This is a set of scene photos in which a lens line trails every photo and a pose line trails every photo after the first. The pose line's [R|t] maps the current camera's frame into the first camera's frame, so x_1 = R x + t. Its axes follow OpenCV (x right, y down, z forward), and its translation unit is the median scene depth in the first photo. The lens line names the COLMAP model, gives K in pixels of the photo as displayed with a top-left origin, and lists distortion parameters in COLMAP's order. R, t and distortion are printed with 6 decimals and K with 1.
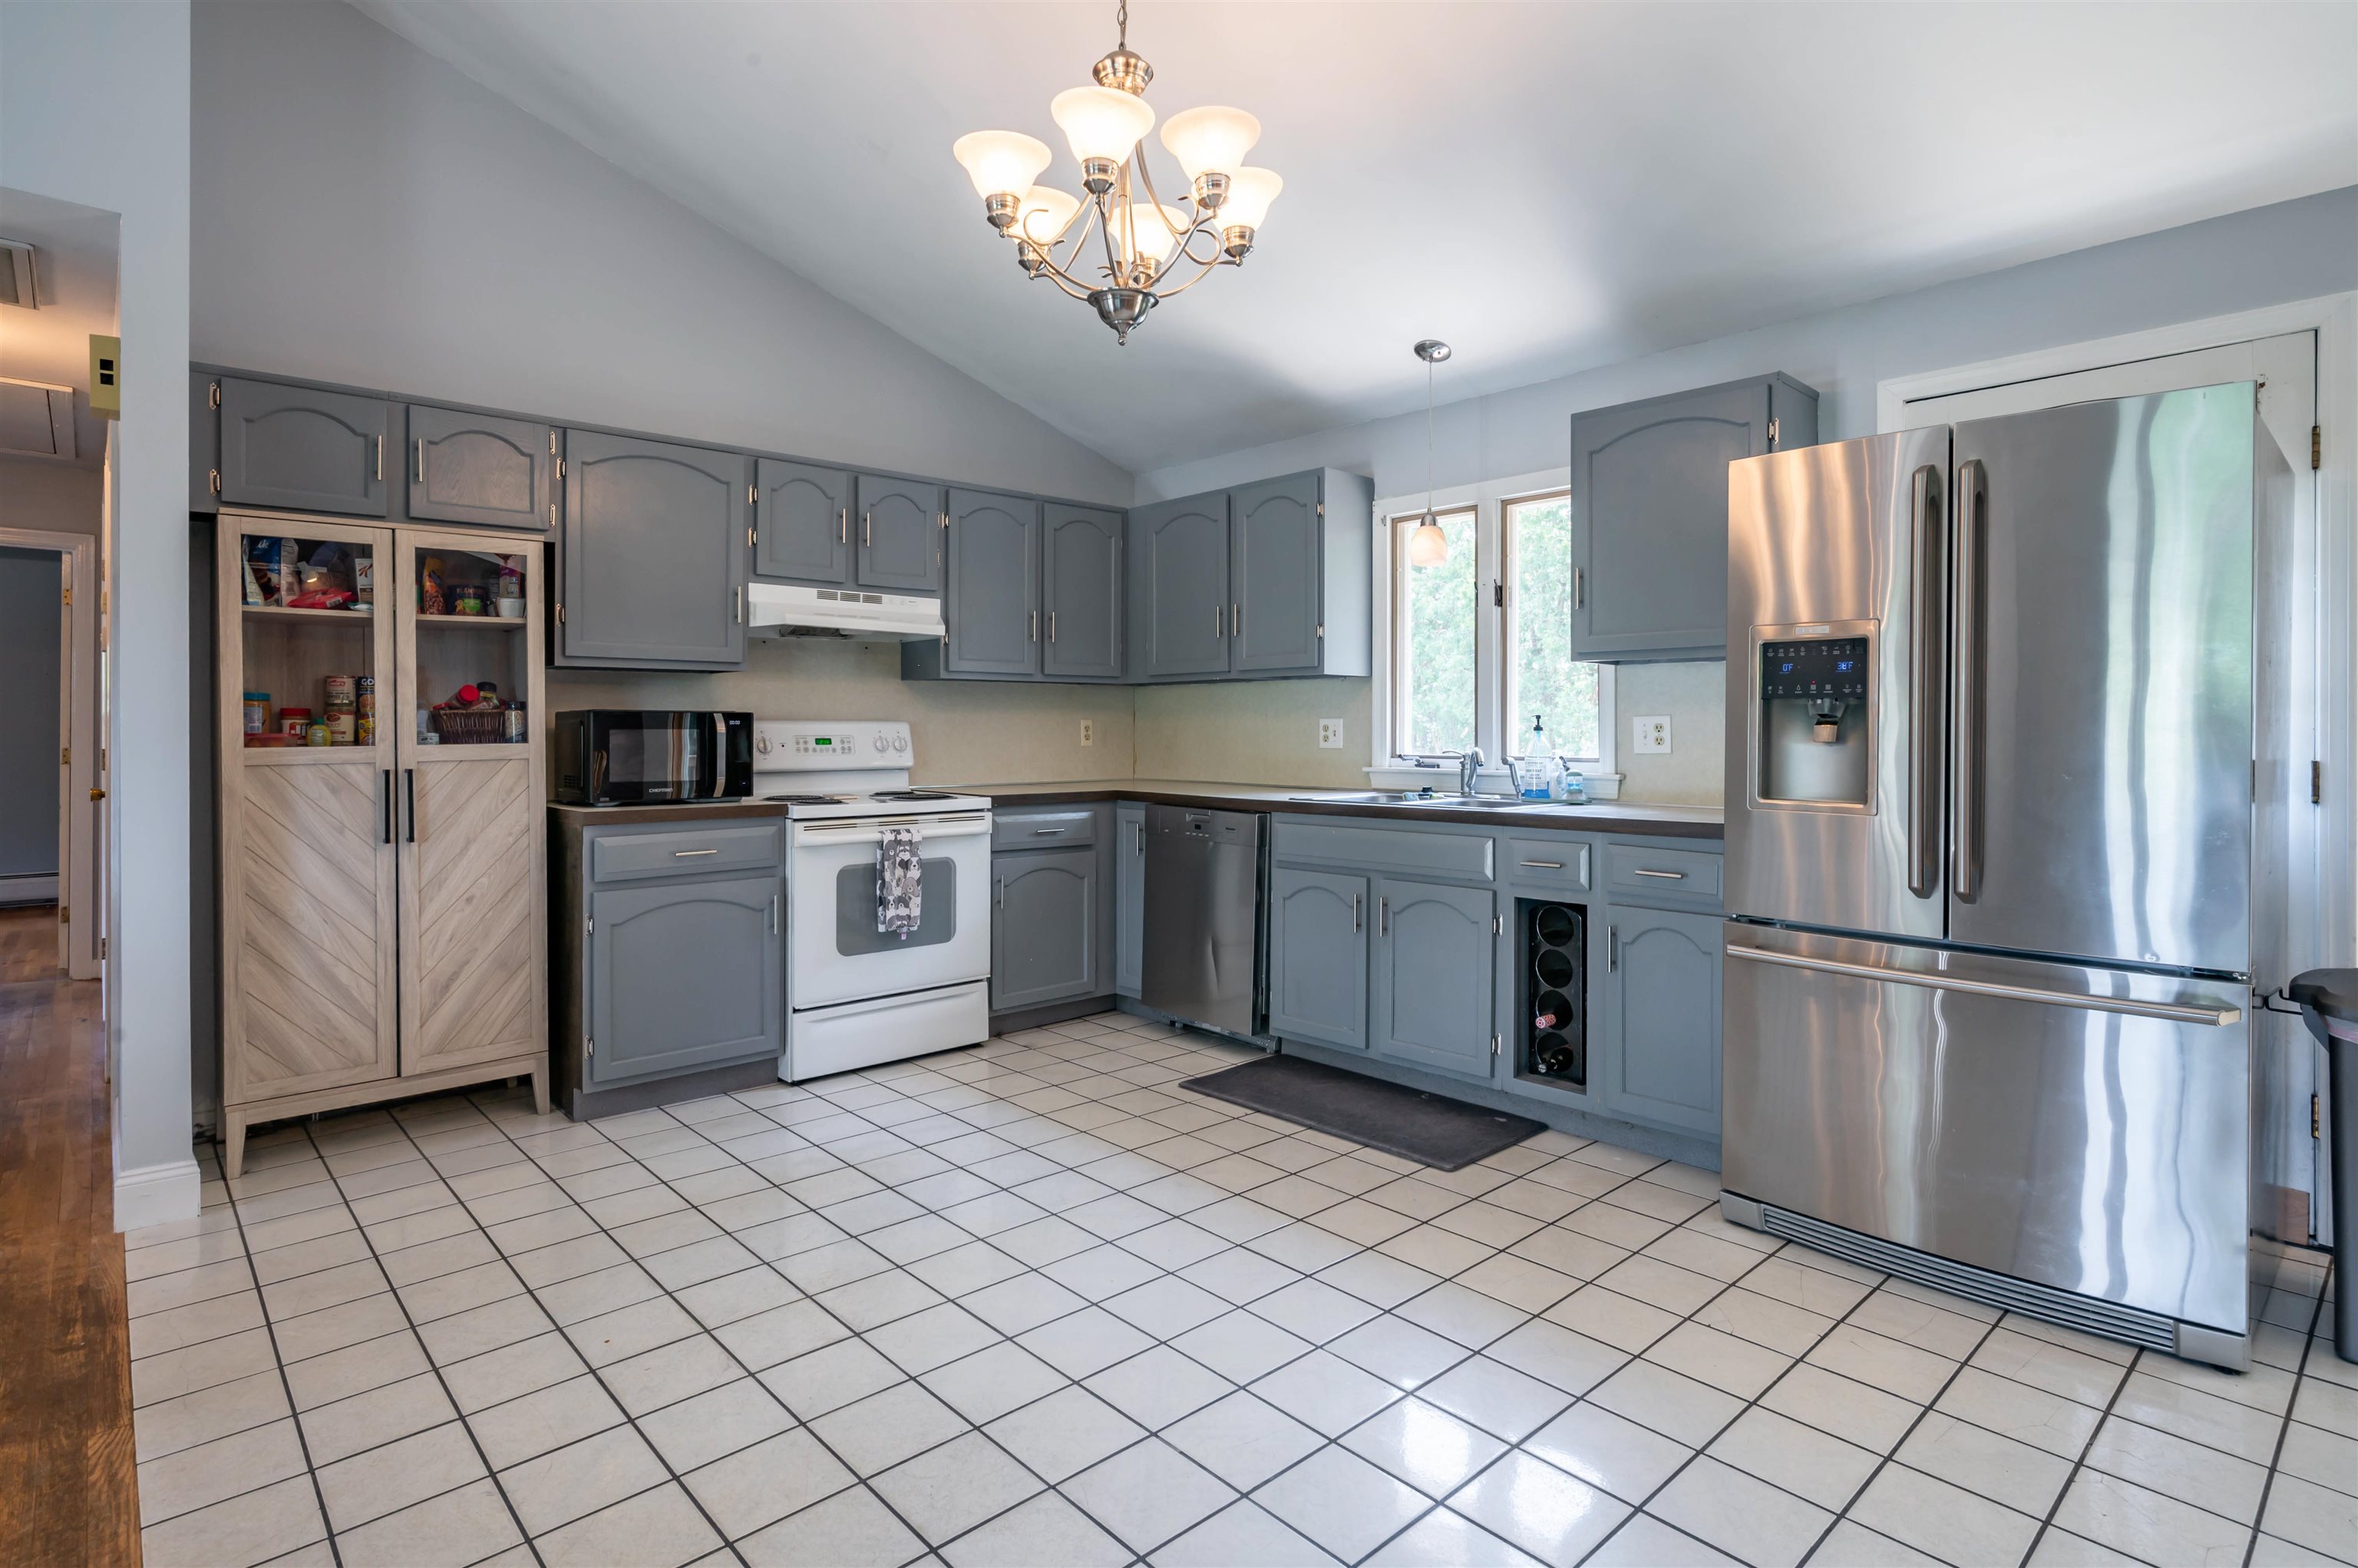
lens RADIAL K [[1191.5, 0, 1177.4], [0, 1191.5, 737.4], [0, 0, 1]] dist [-0.011005, 0.002591]
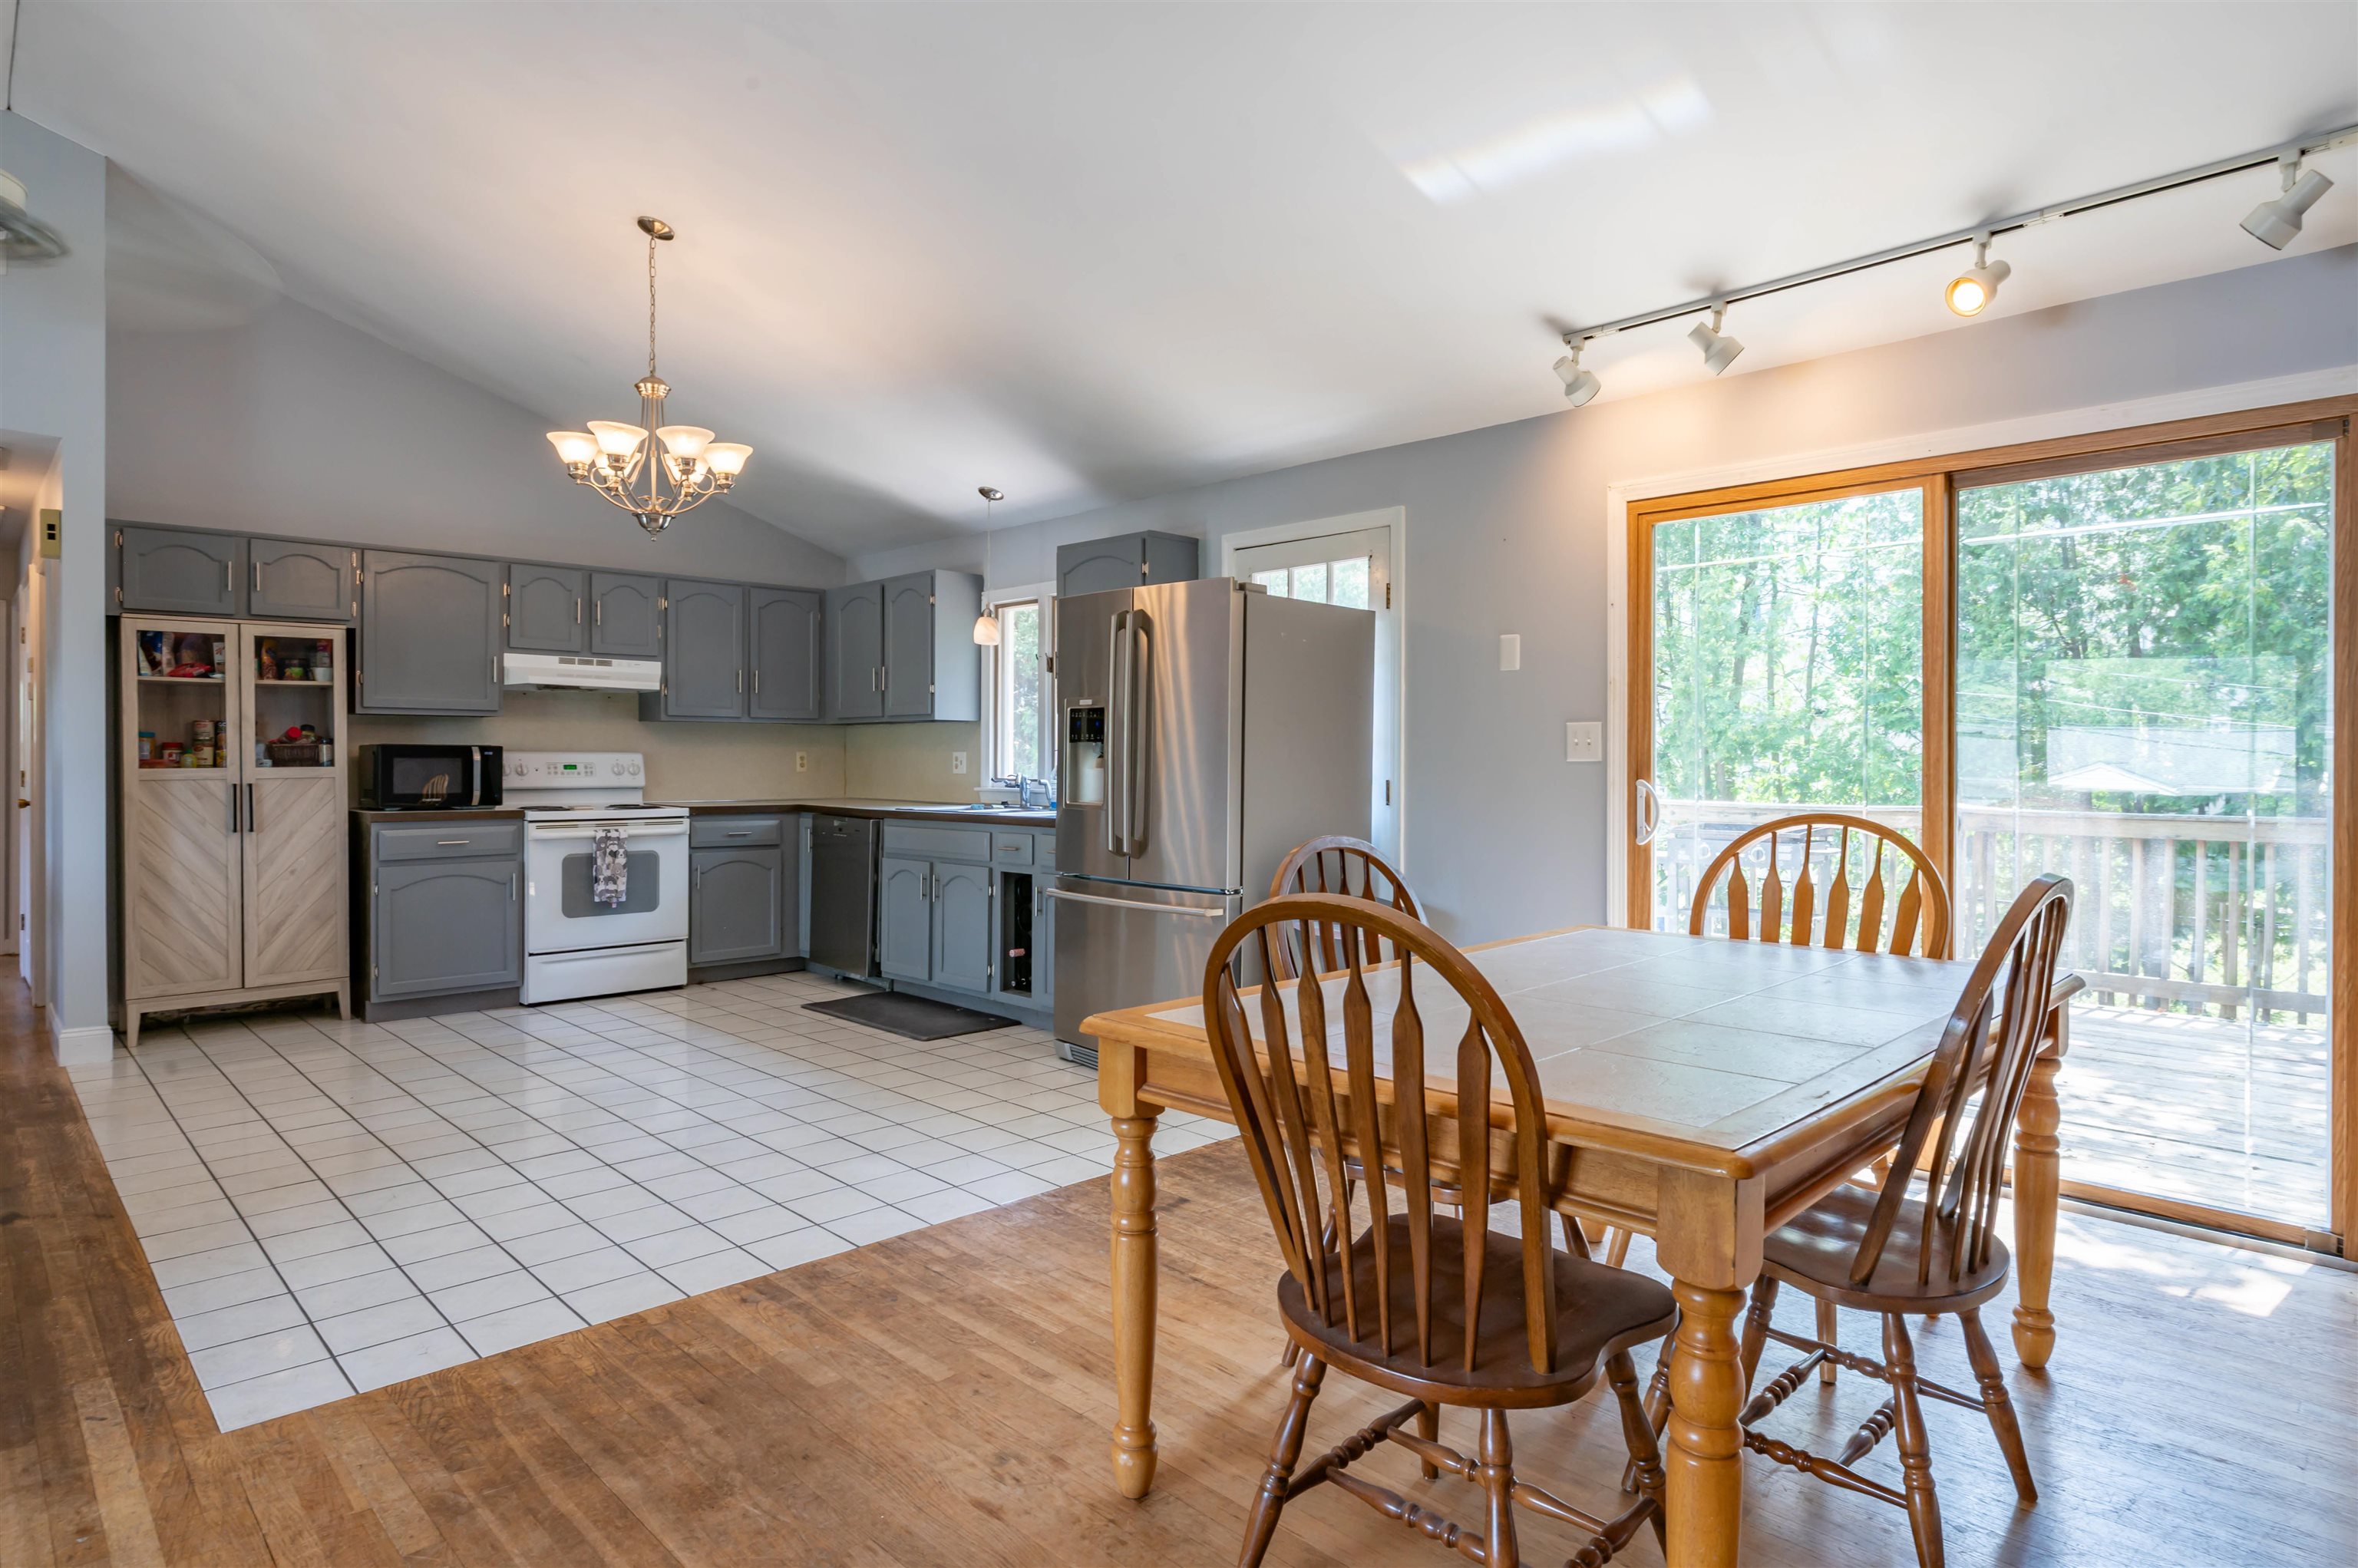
lens RADIAL K [[1297.0, 0, 1184.3], [0, 1297.0, 779.0], [0, 0, 1]] dist [-0.000156, -0.003399]
pose [[0.999498, 0.003916, 0.031428, 0.443954], [-0.004160, 0.999962, 0.007689, 0.003252], [-0.031397, -0.007816, 0.999476, -0.622325]]
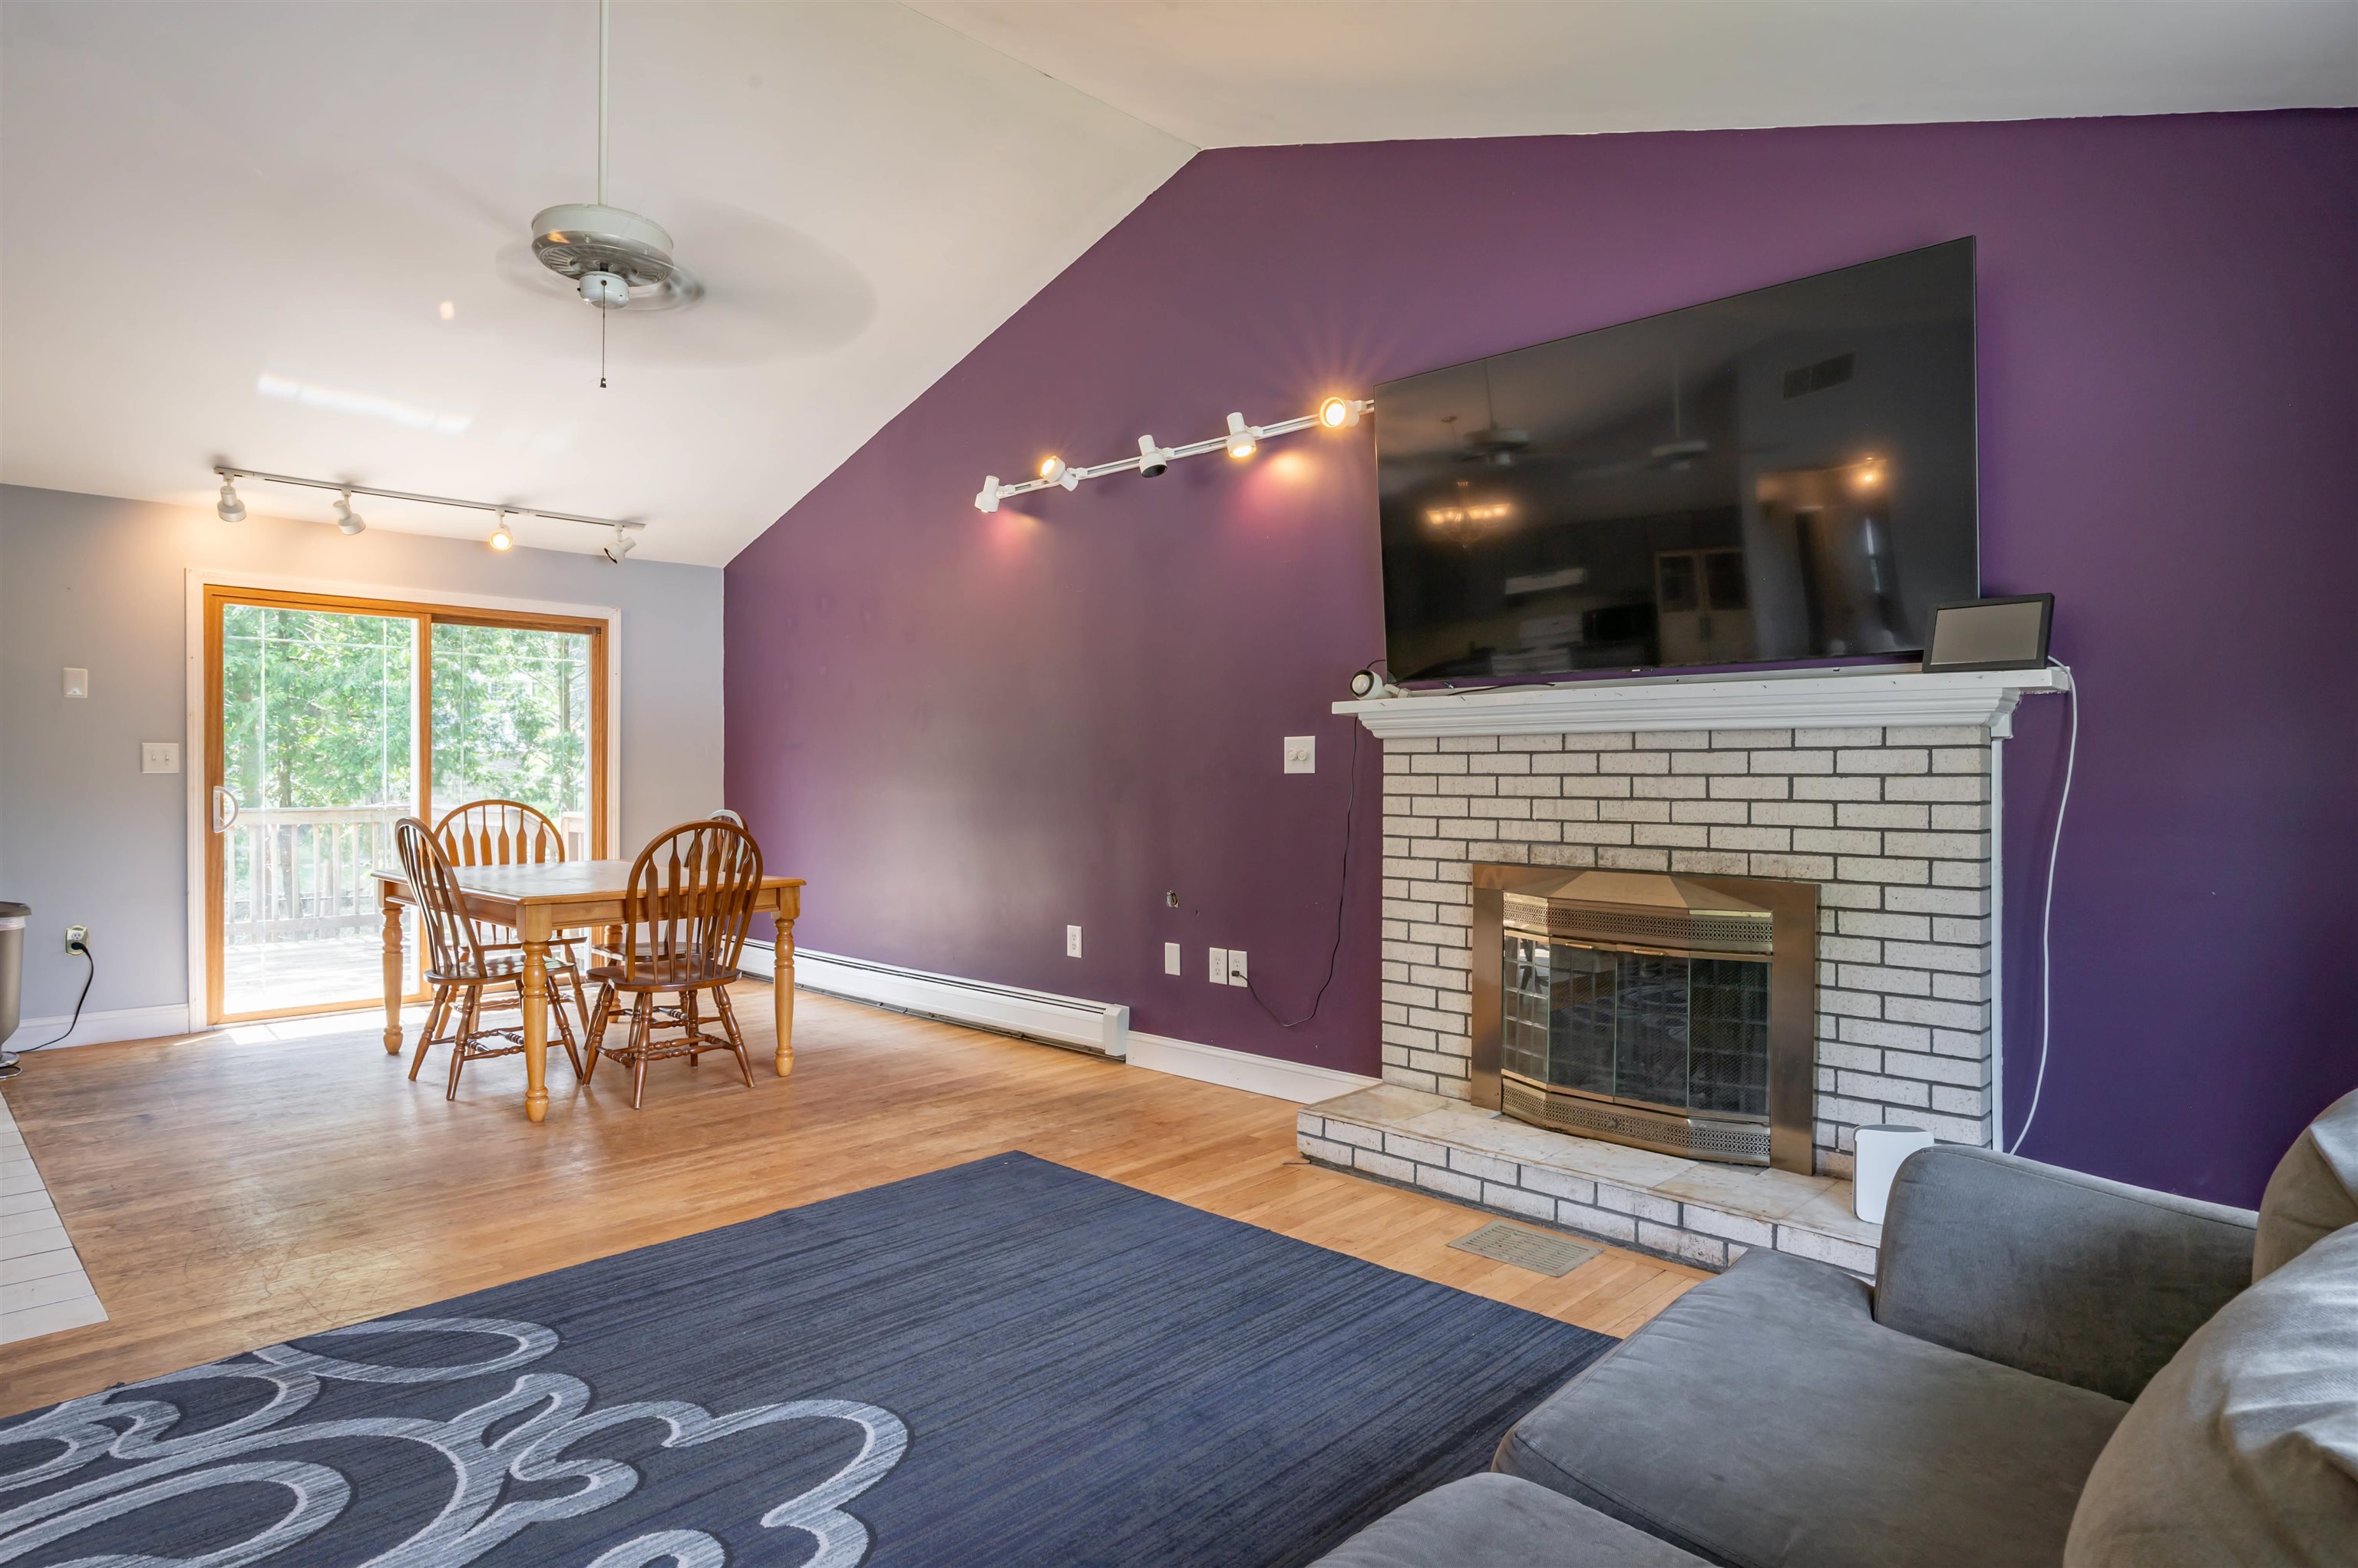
lens RADIAL K [[1297.0, 0, 1185.4], [0, 1297.0, 799.1], [0, 0, 1]] dist [-0.000156, -0.003399]
pose [[-0.052867, -0.019992, 0.998401, -0.777416], [0.005072, 0.999781, 0.020288, 0.001018], [-0.998589, 0.006136, -0.052754, -0.592662]]
